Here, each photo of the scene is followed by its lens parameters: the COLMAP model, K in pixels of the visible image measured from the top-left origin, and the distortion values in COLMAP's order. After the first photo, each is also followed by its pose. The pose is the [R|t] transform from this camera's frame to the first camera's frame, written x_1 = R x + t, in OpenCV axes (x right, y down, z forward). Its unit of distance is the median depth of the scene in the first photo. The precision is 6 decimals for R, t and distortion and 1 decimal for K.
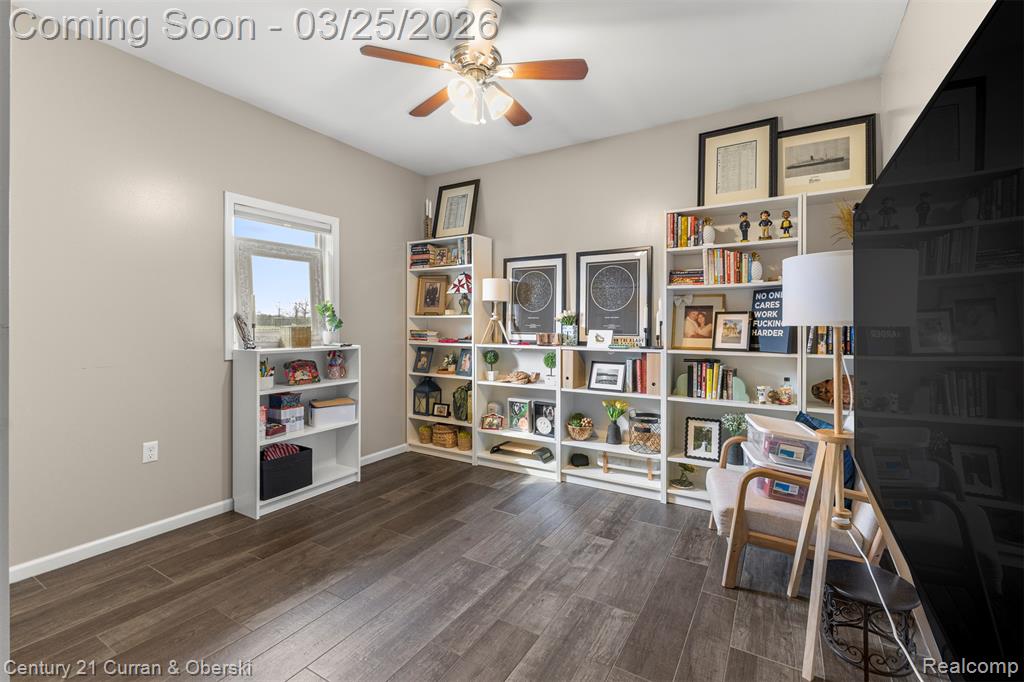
lens RADIAL K [[438.2, 0, 514.4], [0, 438.2, 337.0], [0, 0, 1]] dist [0.009953, 0.000254]
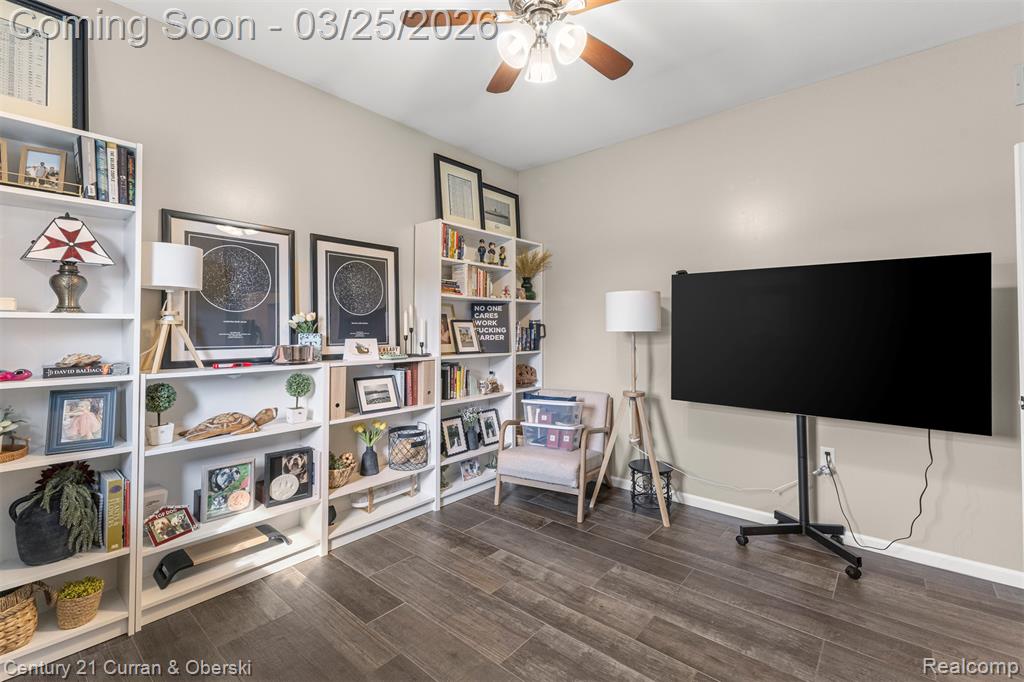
lens RADIAL K [[438.2, 0, 514.4], [0, 438.2, 337.0], [0, 0, 1]] dist [0.009953, 0.000254]
pose [[0.185266, -0.014921, 0.982575, -0.576727], [0.035862, 0.999321, 0.008413, -0.016778], [-0.982034, 0.033678, 0.185675, 0.604039]]
